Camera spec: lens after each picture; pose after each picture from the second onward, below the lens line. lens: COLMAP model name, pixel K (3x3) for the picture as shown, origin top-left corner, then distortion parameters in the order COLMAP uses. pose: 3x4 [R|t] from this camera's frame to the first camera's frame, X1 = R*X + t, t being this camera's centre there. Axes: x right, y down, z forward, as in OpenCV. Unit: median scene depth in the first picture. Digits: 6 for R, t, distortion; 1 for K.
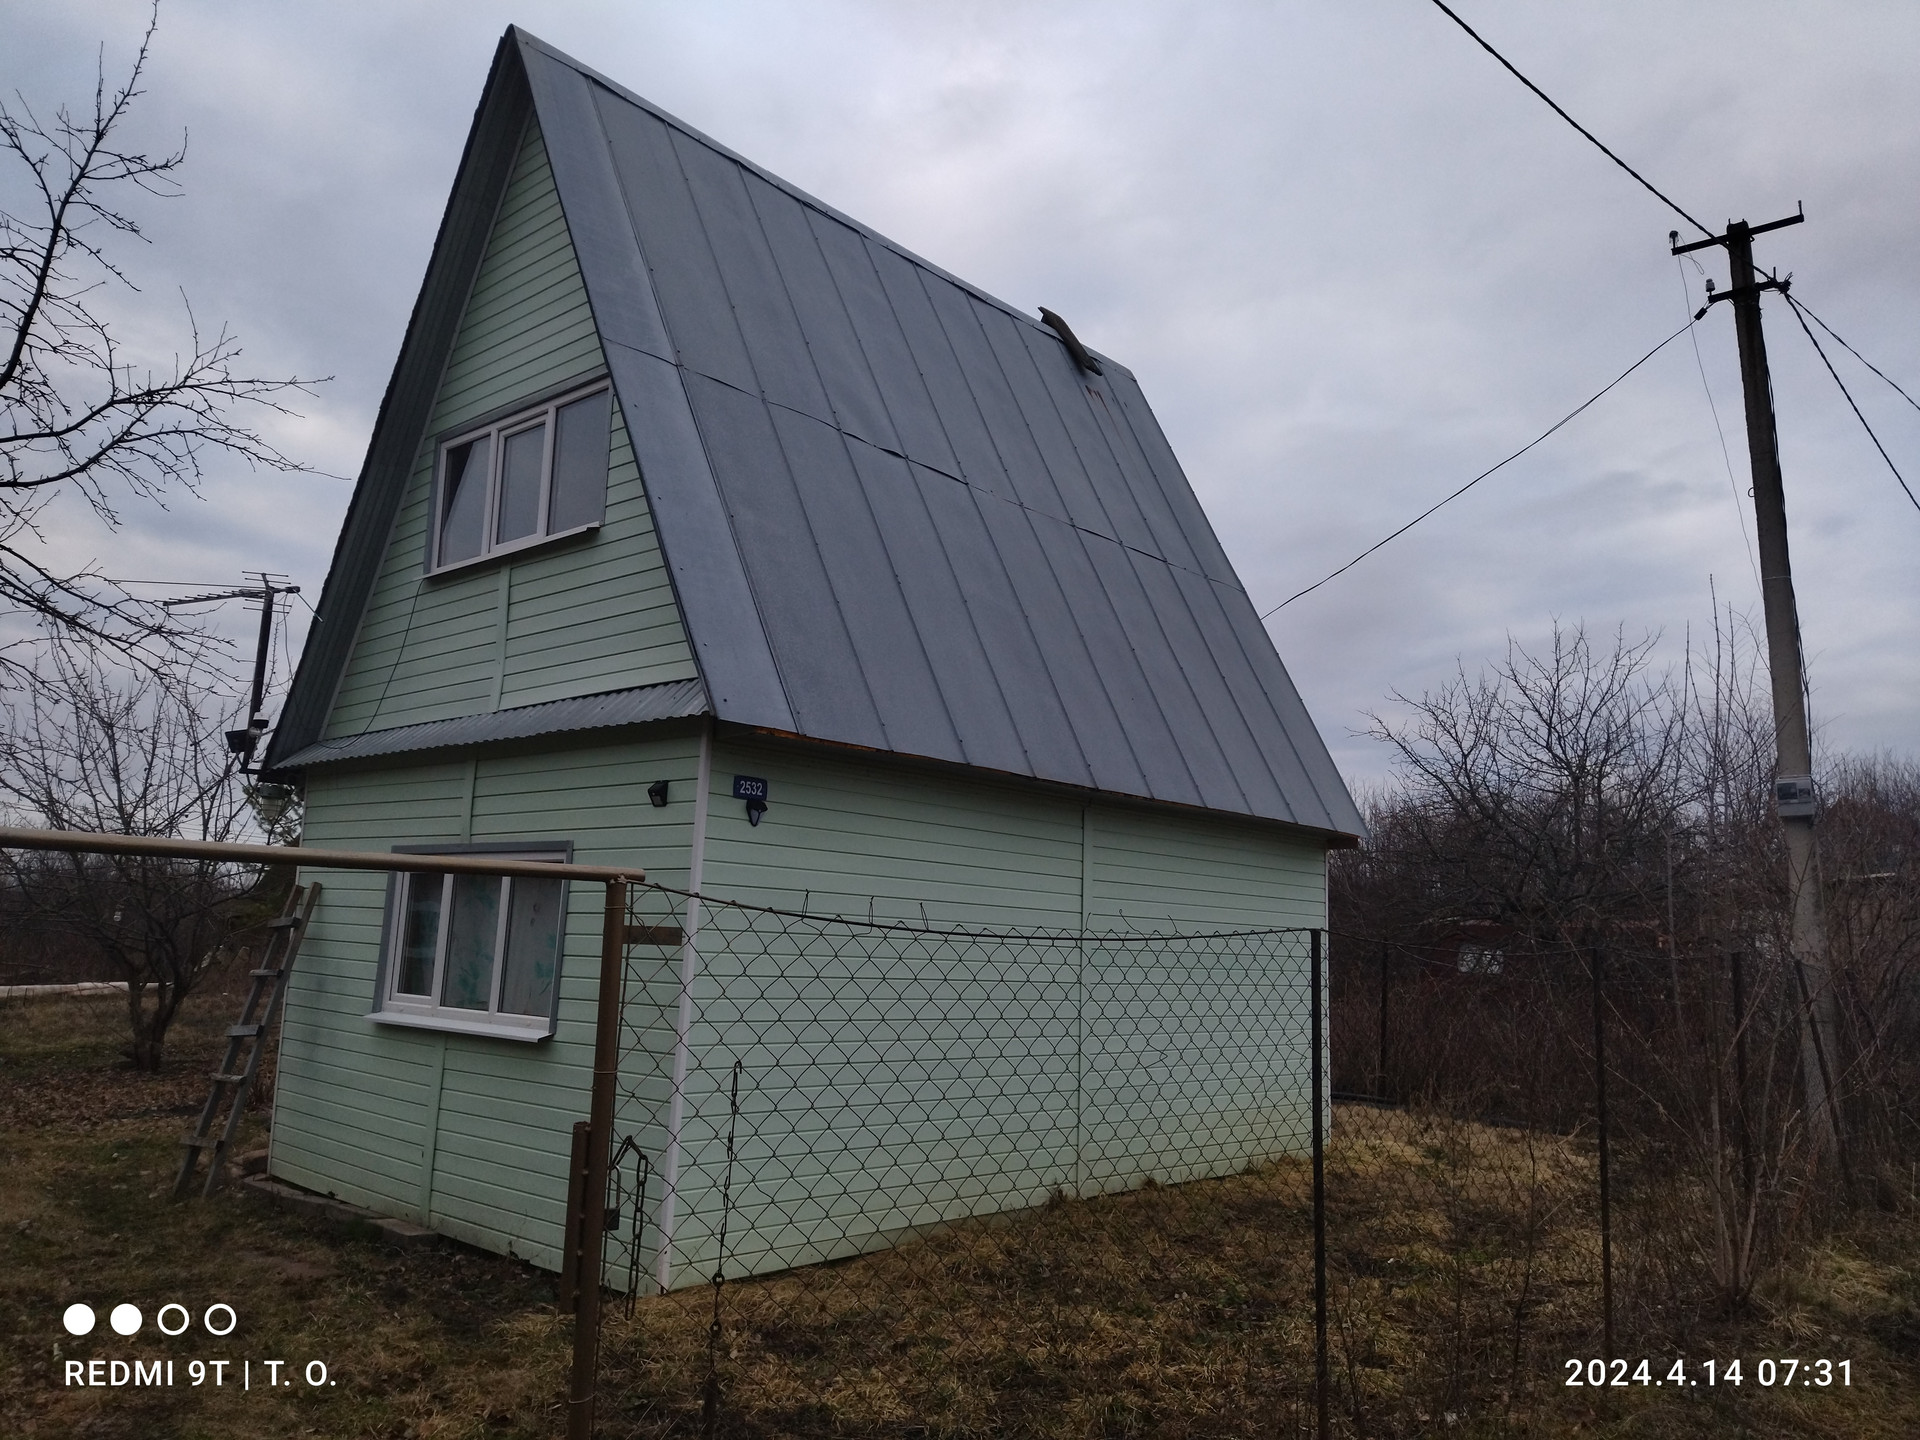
lens RADIAL K [[1378.9, 0, 1030.3], [0, 1378.9, 753.0], [0, 0, 1]] dist [0.057578, -0.034338]
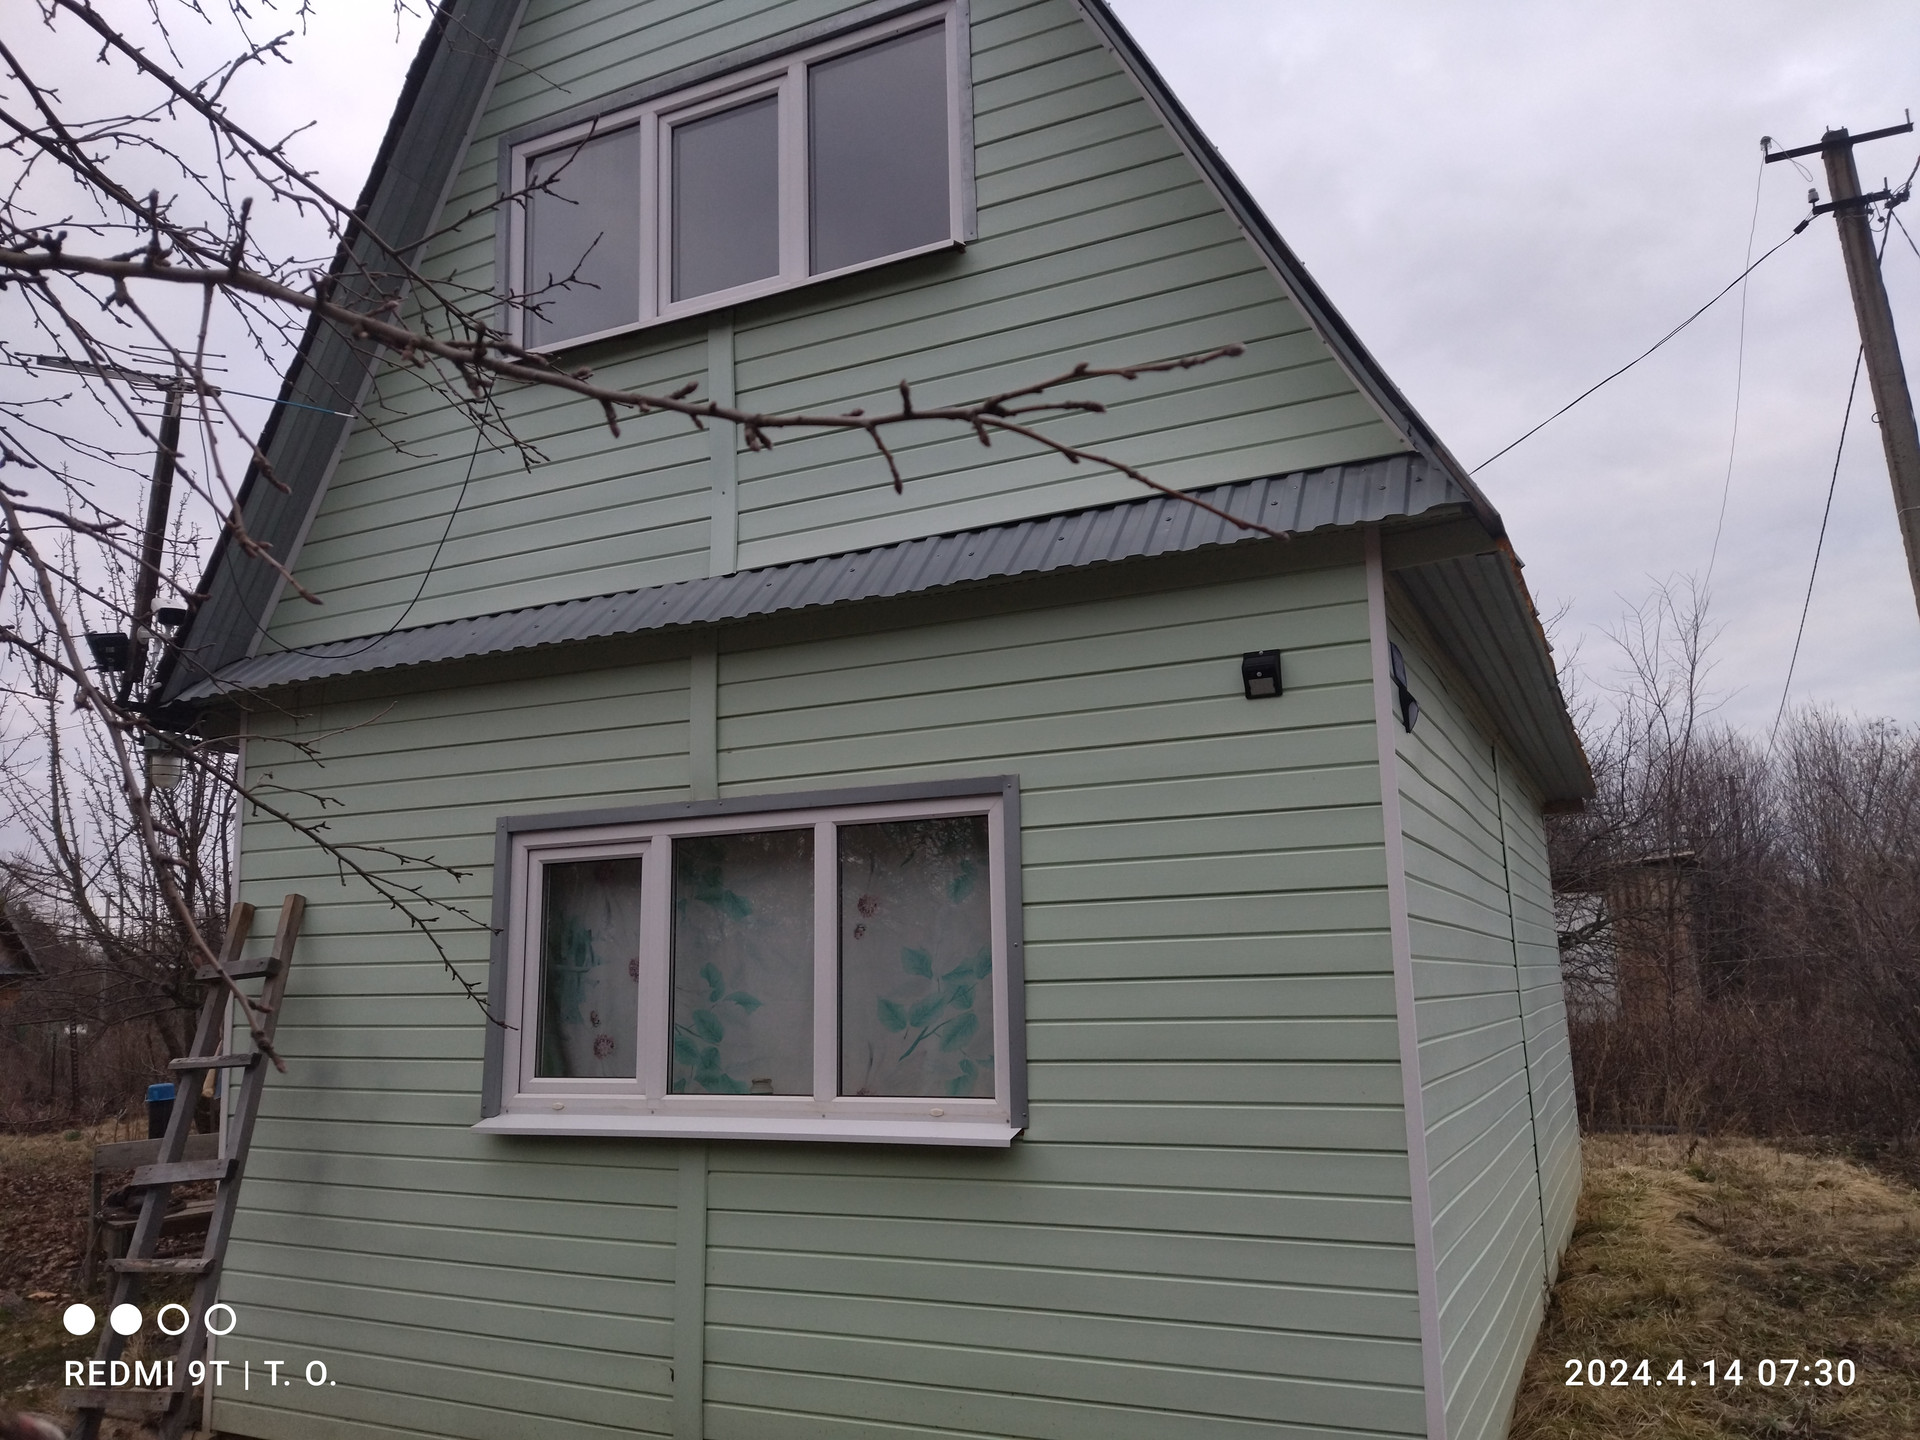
lens RADIAL K [[1378.9, 0, 1030.3], [0, 1378.9, 753.0], [0, 0, 1]] dist [0.057578, -0.034338]
pose [[0.961538, -0.015656, 0.274227, -0.412137], [0.020866, 0.999653, -0.016090, 0.054924], [-0.273880, 0.021193, 0.961530, 0.405747]]
